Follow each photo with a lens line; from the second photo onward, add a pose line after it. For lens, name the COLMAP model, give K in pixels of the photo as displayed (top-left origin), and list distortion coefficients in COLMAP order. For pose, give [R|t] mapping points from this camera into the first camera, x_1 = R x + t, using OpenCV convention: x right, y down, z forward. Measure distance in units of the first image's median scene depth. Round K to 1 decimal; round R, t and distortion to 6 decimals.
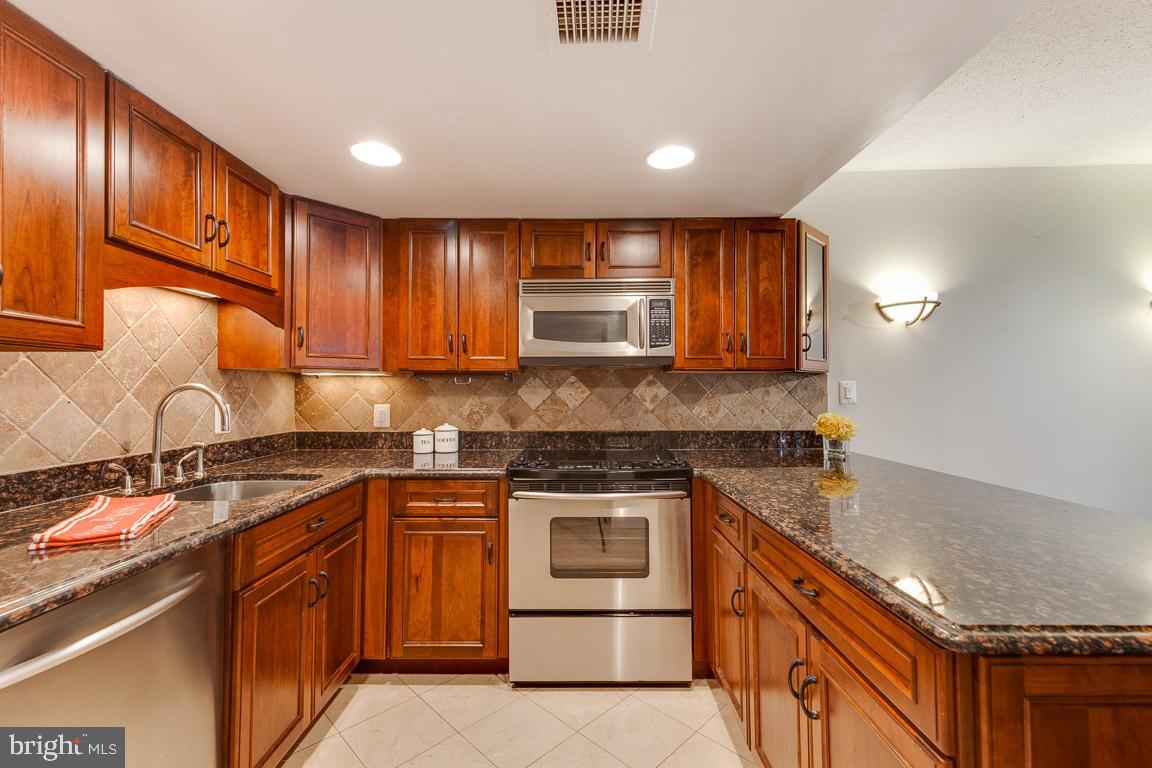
lens RADIAL K [[495.6, 0, 576.9], [0, 495.6, 380.5], [0, 0, 1]] dist [0.001966, 0.000123]
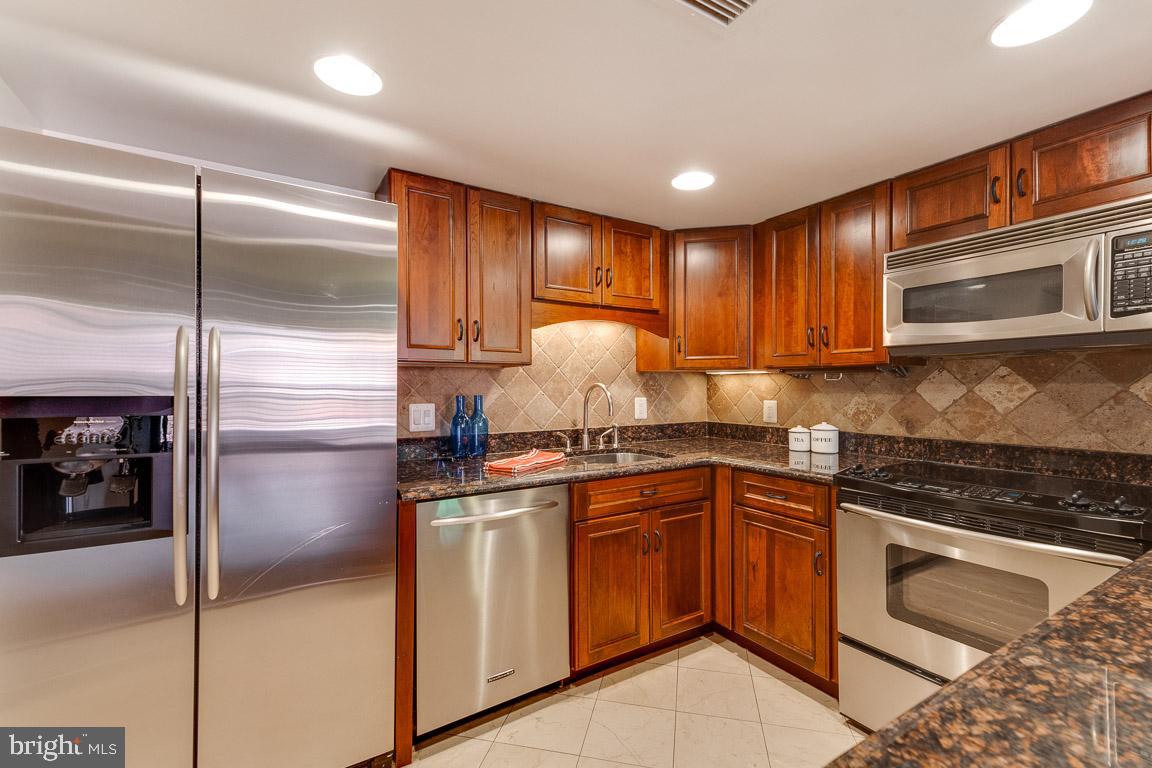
lens RADIAL K [[494.2, 0, 577.6], [0, 494.2, 389.3], [0, 0, 1]] dist [0.000838, -0.000019]
pose [[0.530206, 0.003209, -0.847863, 0.315819], [0.018914, 0.999699, 0.015611, 0.000681], [0.847658, -0.024314, 0.529985, 0.119661]]
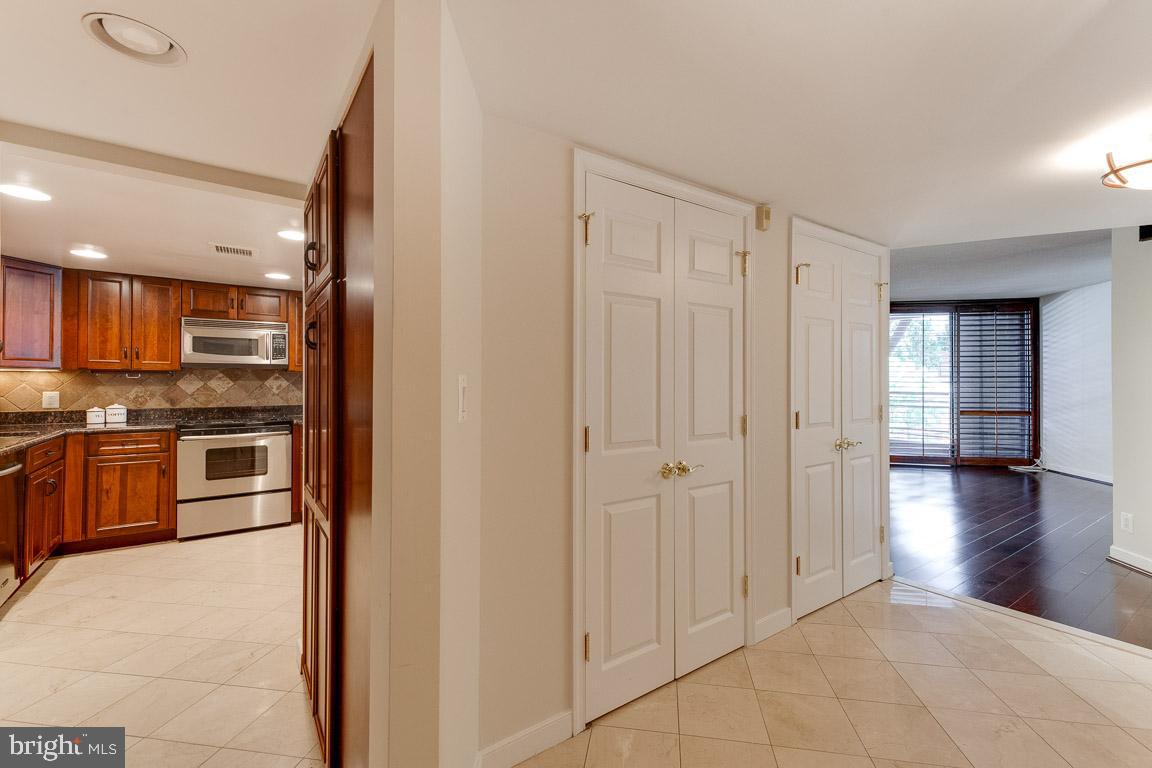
lens RADIAL K [[477.4, 0, 578.3], [0, 477.4, 381.4], [0, 0, 1]] dist [0.001525, 0.000102]
pose [[0.803327, 0.004759, 0.595519, 0.001370], [-0.015293, 0.999803, 0.012640, -0.024442], [-0.595342, -0.019262, 0.803241, -1.131703]]
